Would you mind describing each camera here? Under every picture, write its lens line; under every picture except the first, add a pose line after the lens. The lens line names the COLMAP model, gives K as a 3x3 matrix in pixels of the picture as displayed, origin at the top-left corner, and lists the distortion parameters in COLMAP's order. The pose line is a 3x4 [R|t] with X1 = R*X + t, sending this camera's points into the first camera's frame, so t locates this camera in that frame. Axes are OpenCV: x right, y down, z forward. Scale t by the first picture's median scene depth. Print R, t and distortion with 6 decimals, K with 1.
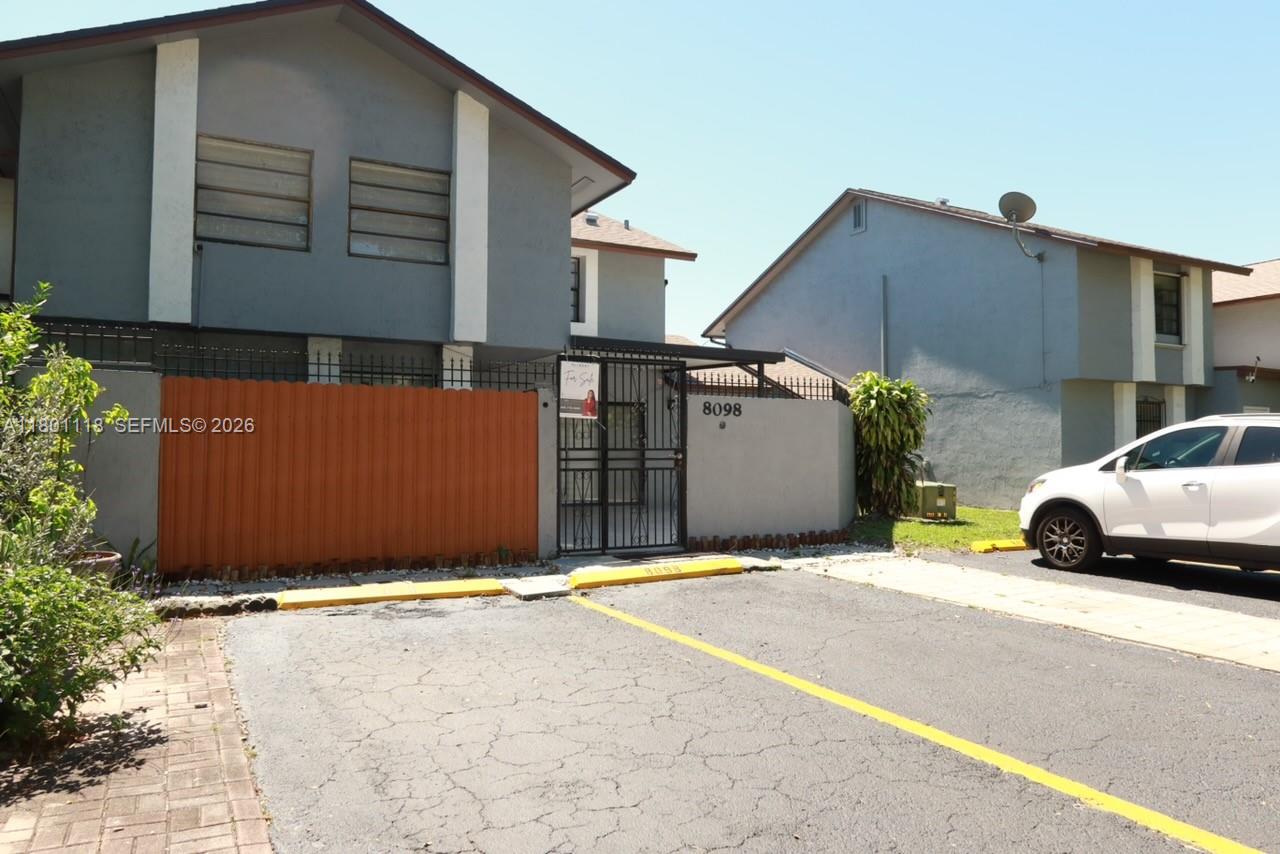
lens RADIAL K [[875.6, 0, 640.0], [0, 875.6, 427.0], [0, 0, 1]] dist [-0.020658, 0.005500]
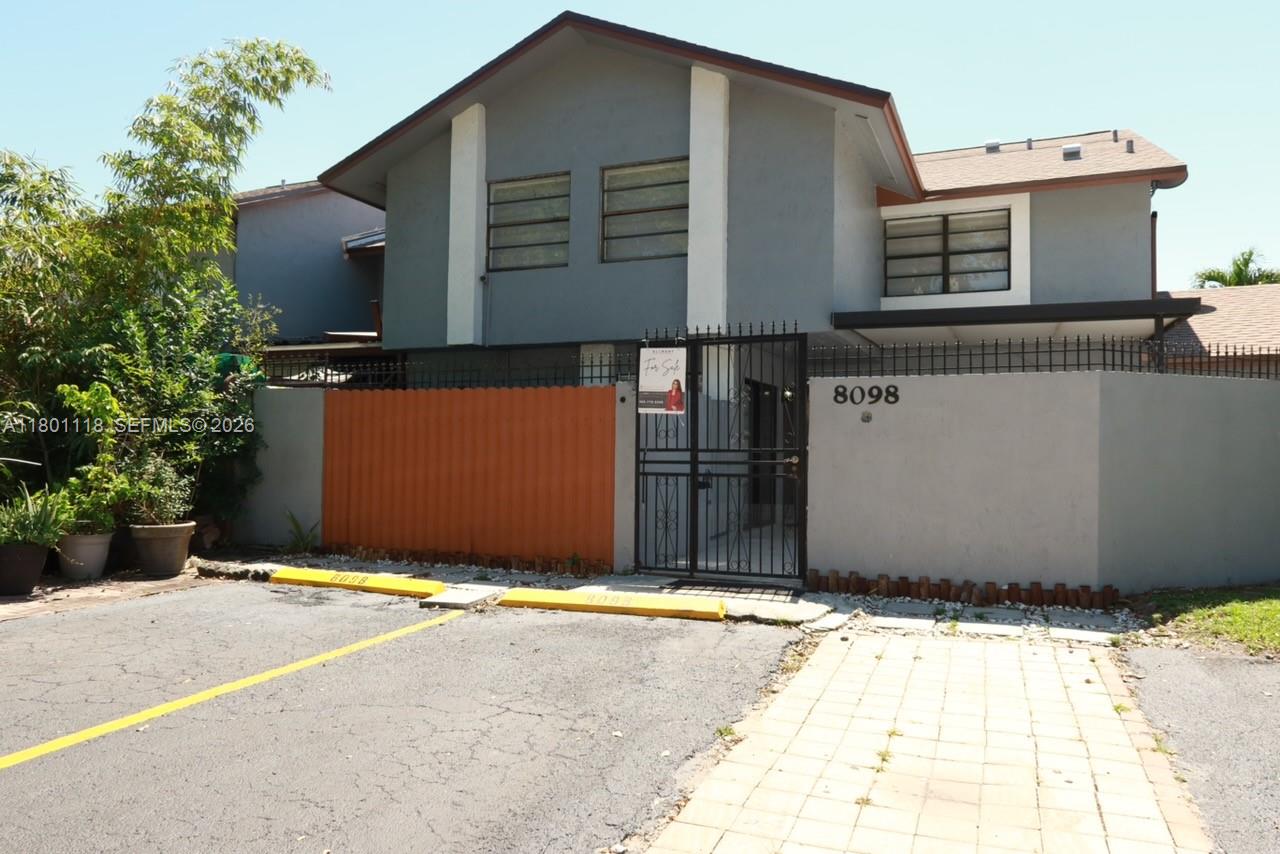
lens RADIAL K [[875.6, 0, 640.0], [0, 875.6, 427.0], [0, 0, 1]] dist [-0.020658, 0.005500]
pose [[0.629425, -0.017804, -0.776857, 0.573836], [0.013313, 0.999838, -0.012129, 0.012928], [0.776947, -0.002708, 0.629560, 0.441794]]
